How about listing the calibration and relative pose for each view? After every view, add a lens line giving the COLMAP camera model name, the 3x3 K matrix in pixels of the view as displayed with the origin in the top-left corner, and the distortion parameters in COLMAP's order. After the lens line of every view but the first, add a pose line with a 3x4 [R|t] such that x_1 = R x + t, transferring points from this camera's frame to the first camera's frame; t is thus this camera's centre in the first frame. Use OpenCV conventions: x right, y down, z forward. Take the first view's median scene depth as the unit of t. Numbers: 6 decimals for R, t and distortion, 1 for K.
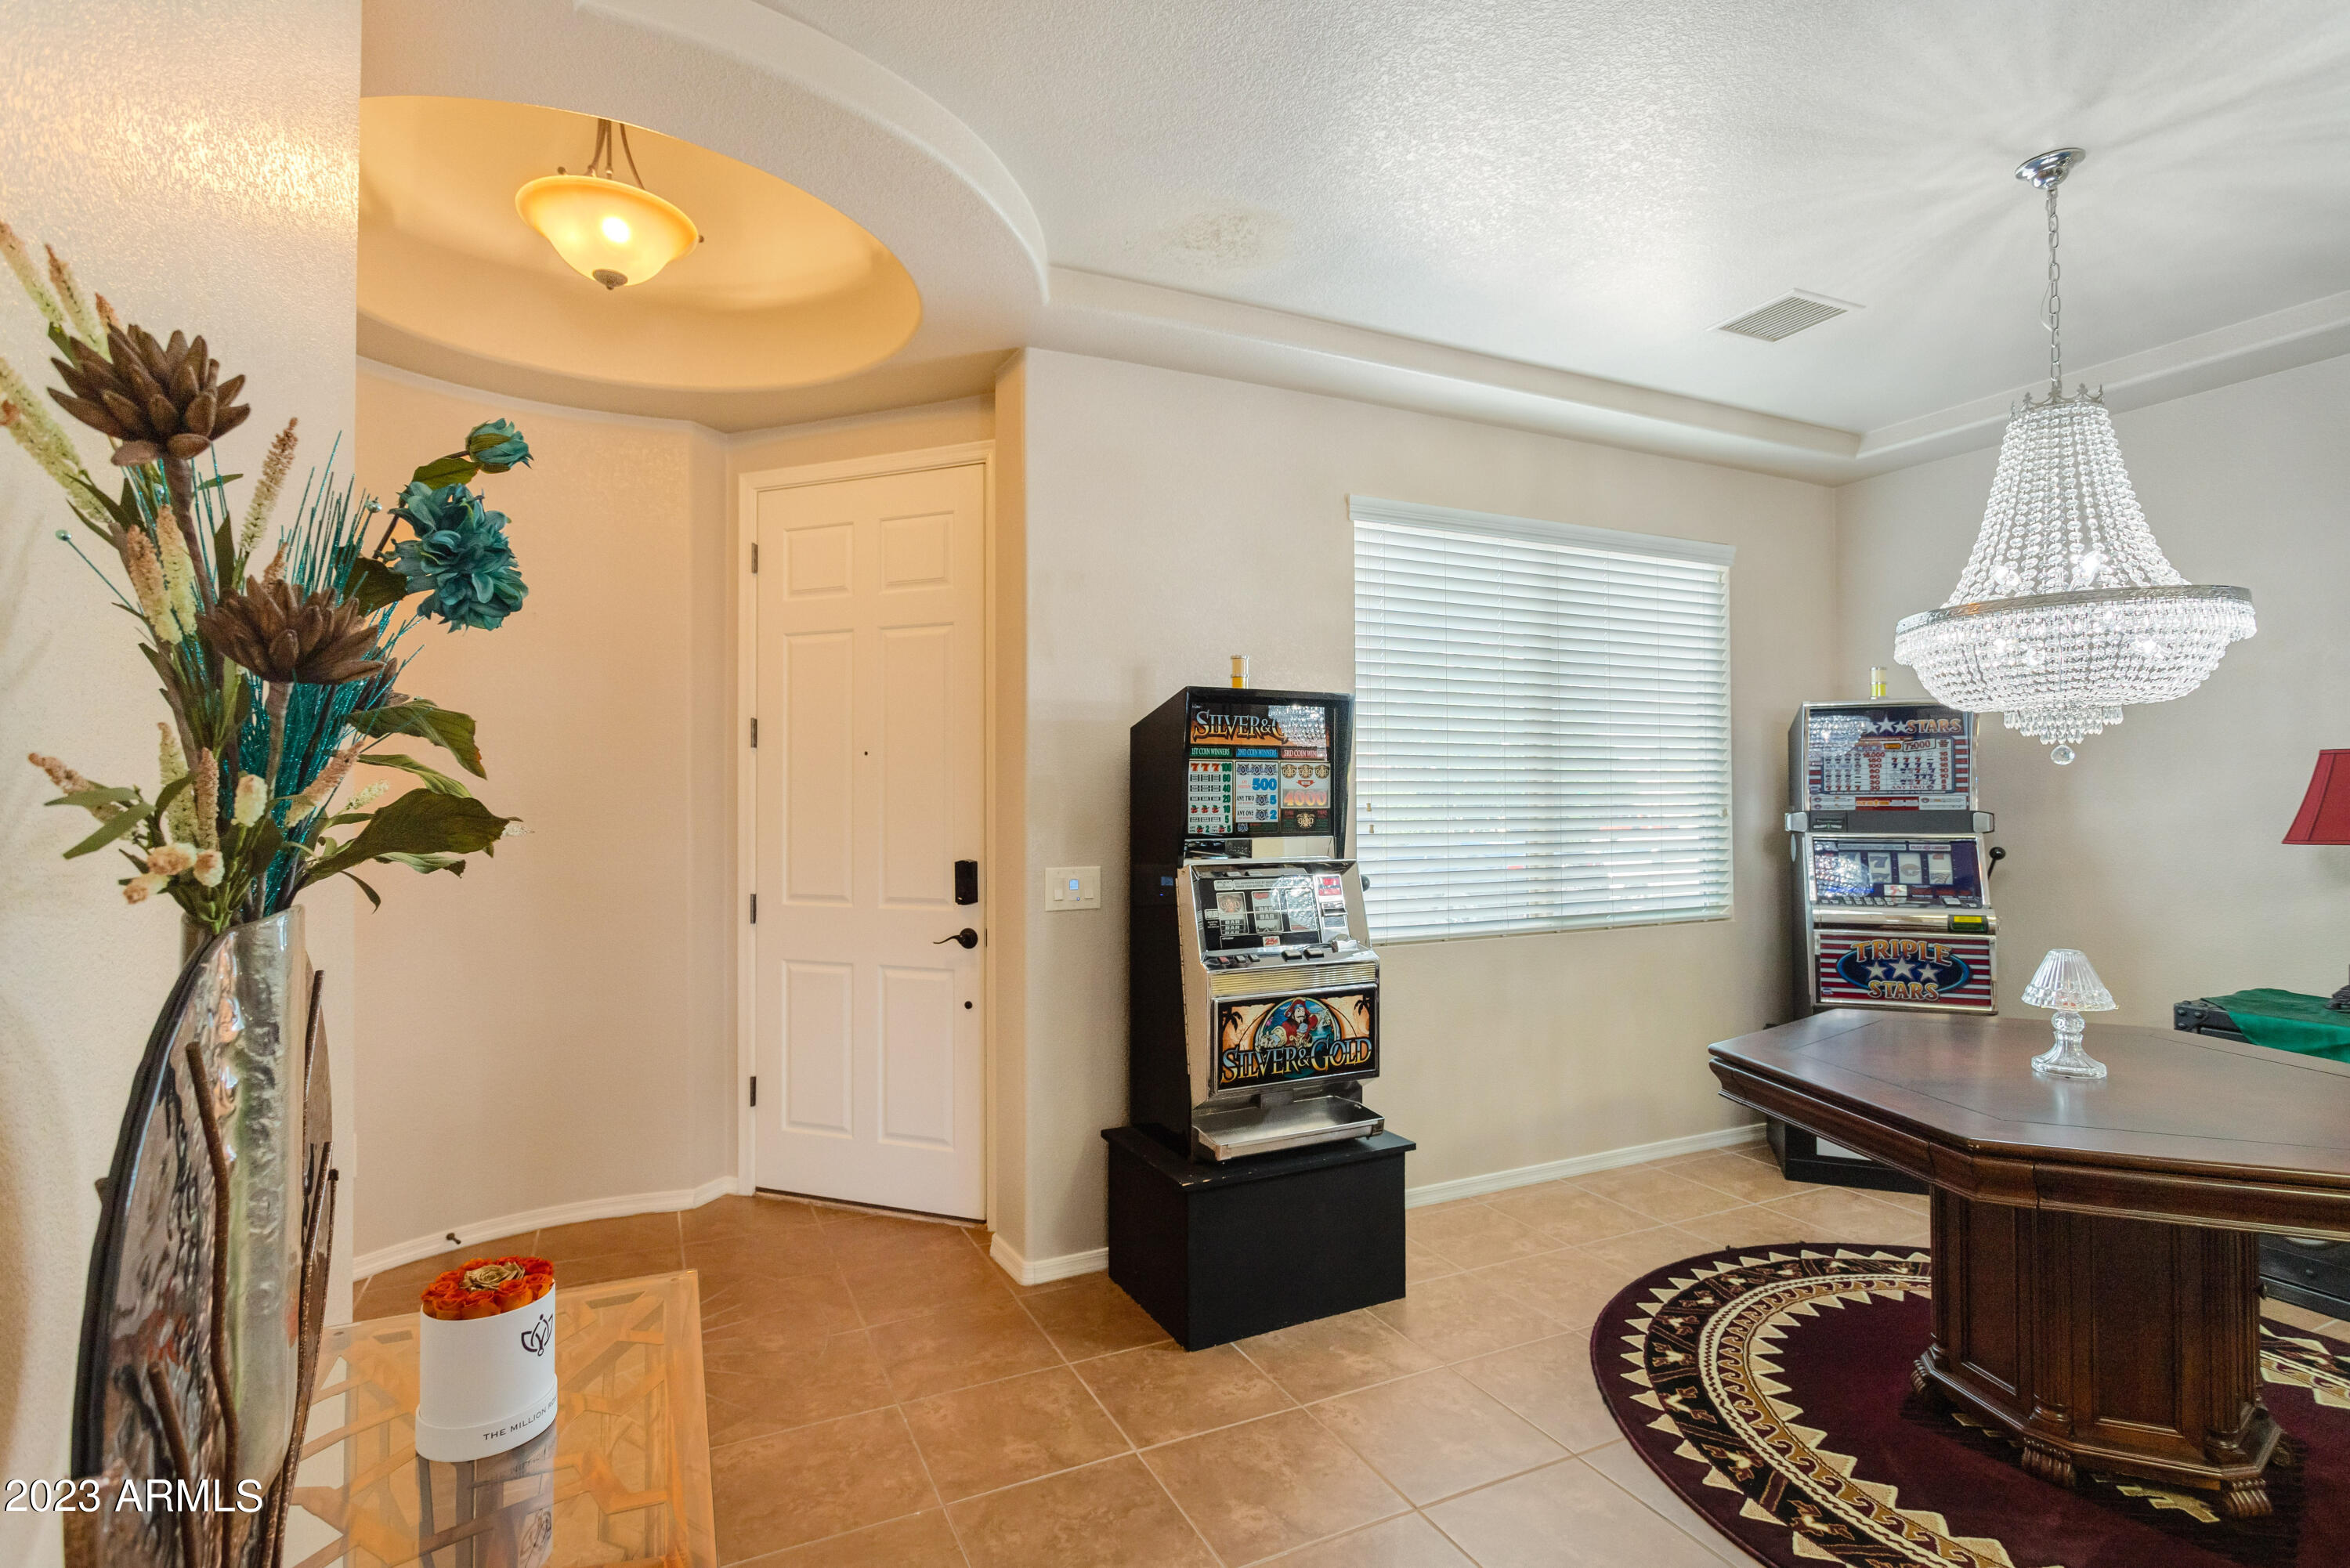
lens RADIAL K [[1122.2, 0, 1172.4], [0, 1122.2, 793.6], [0, 0, 1]] dist [0.002001, 0.000851]
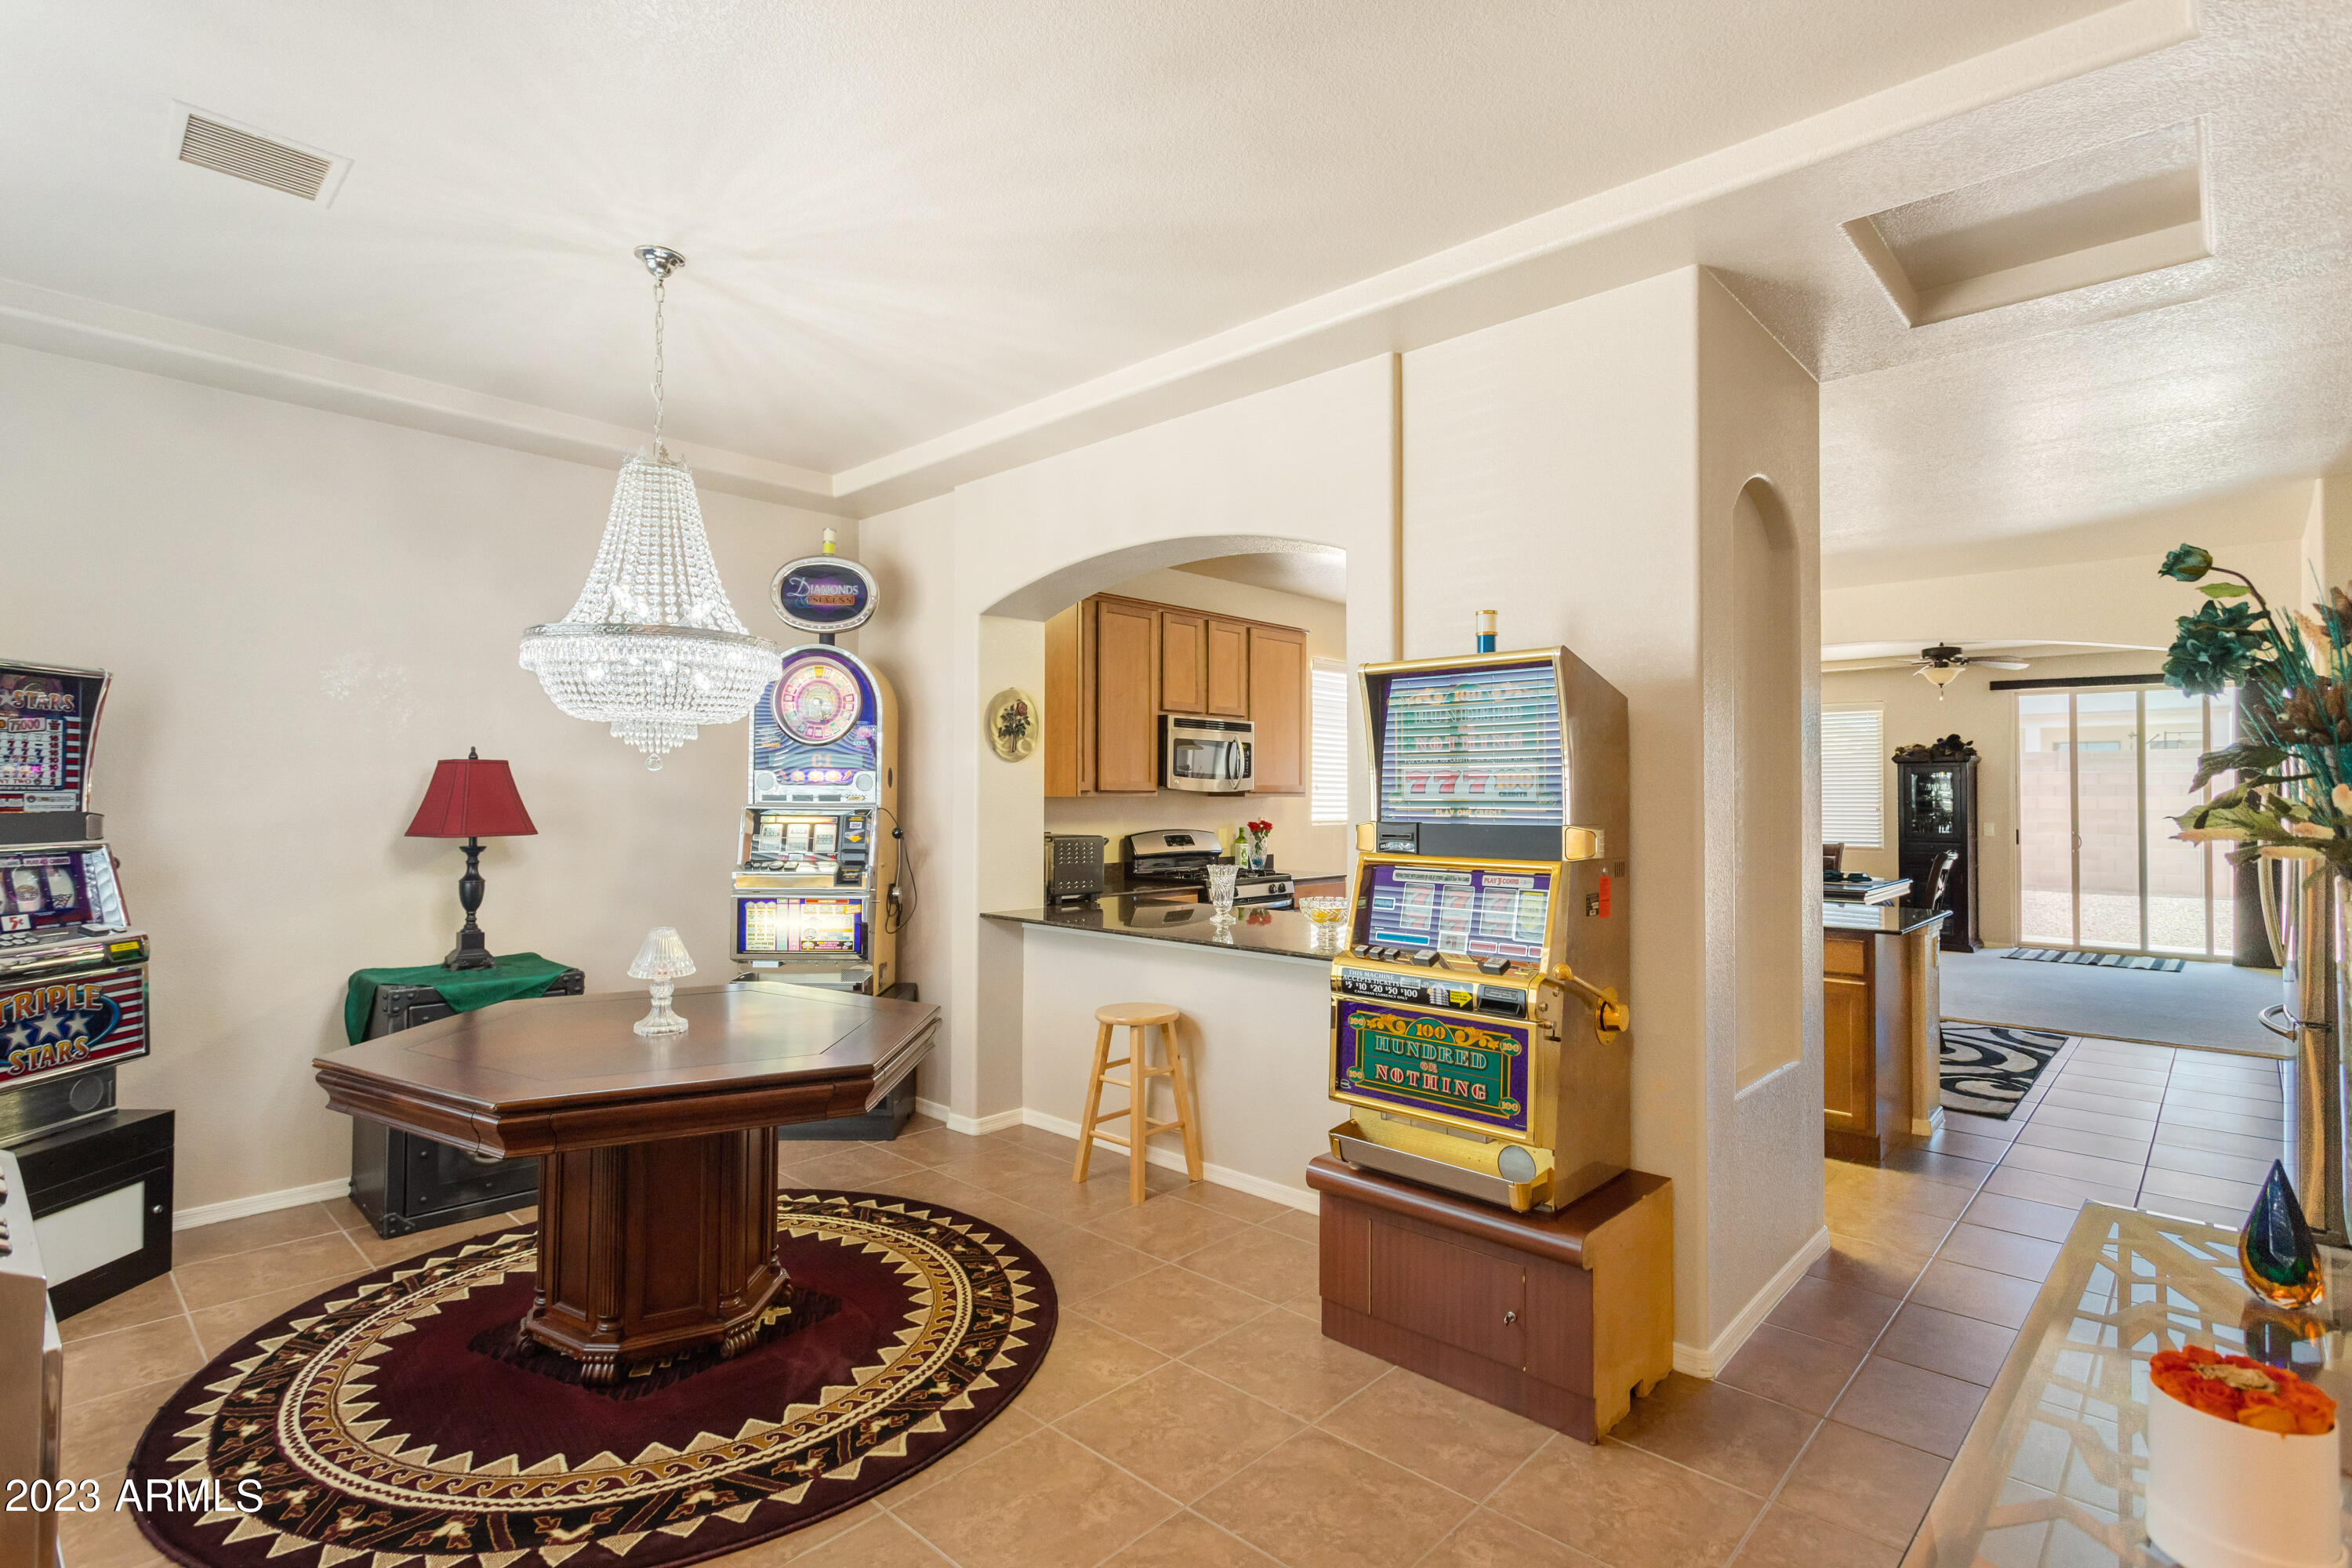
lens RADIAL K [[1123.2, 0, 1173.4], [0, 1123.2, 793.6], [0, 0, 1]] dist [0.002001, 0.000851]
pose [[-0.359500, 0.007692, 0.933113, -0.400645], [-0.010459, 0.999870, -0.012272, 0.004802], [-0.933086, -0.014171, -0.359373, 0.738256]]
